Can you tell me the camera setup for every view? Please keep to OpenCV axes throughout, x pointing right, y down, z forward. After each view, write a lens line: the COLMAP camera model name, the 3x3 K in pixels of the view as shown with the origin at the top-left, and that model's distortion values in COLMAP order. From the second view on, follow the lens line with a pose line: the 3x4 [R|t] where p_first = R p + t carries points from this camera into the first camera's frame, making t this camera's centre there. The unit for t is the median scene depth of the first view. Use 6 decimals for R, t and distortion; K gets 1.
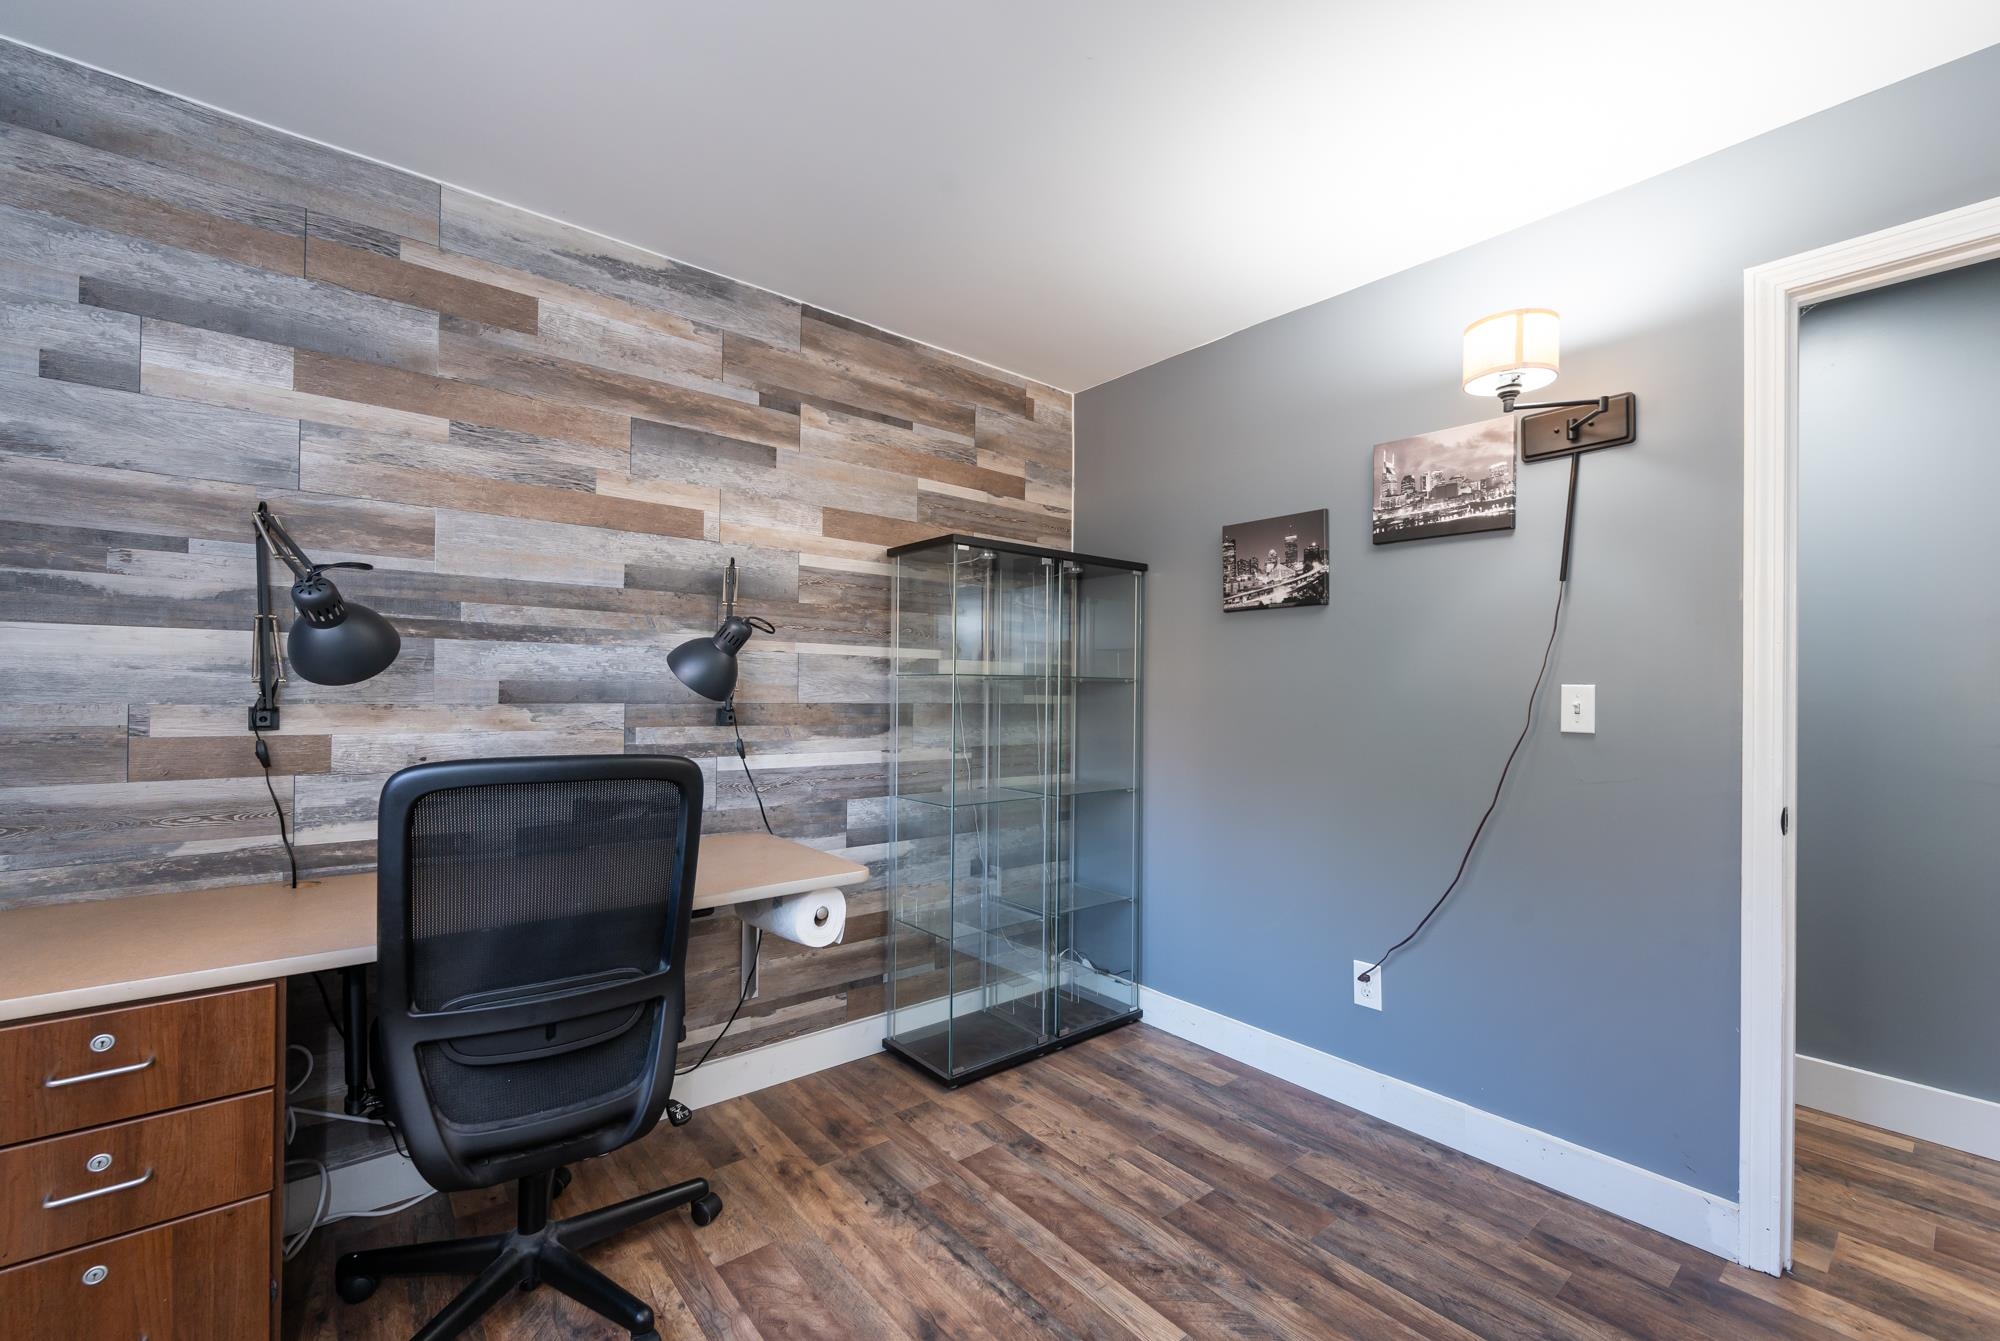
lens RADIAL K [[825.1, 0, 1036.5], [0, 825.1, 682.3], [0, 0, 1]] dist [-0.002844, -0.000748]
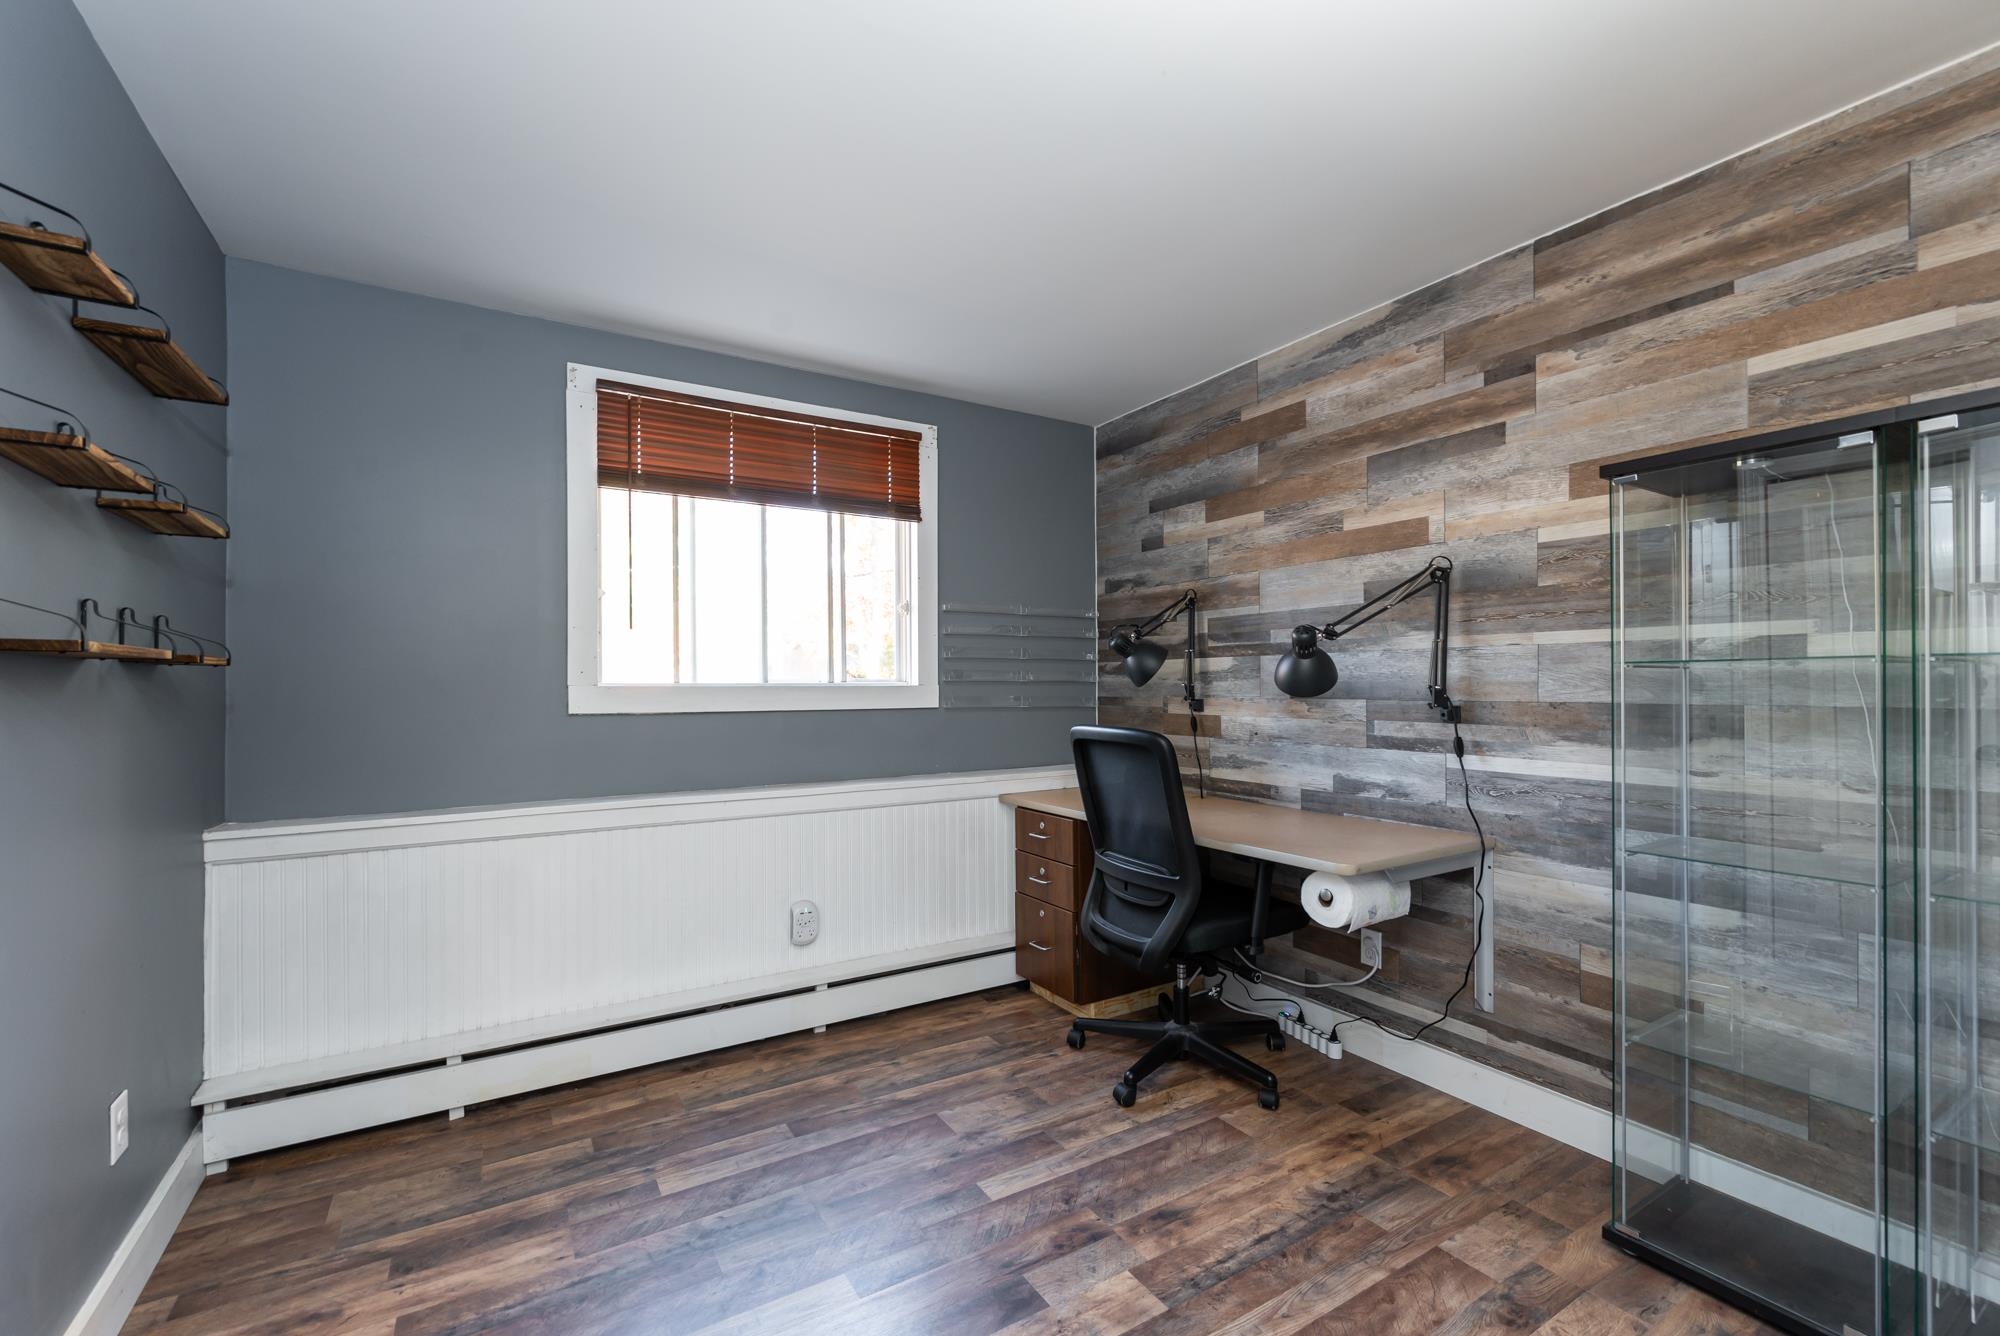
lens RADIAL K [[825.1, 0, 966.8], [0, 825.1, 687.6], [0, 0, 1]] dist [-0.002844, -0.000748]
pose [[-0.181407, -0.008246, -0.983374, 0.709929], [0.012037, 0.999871, -0.010605, 0.012756], [0.983335, -0.013760, -0.181284, 0.595301]]
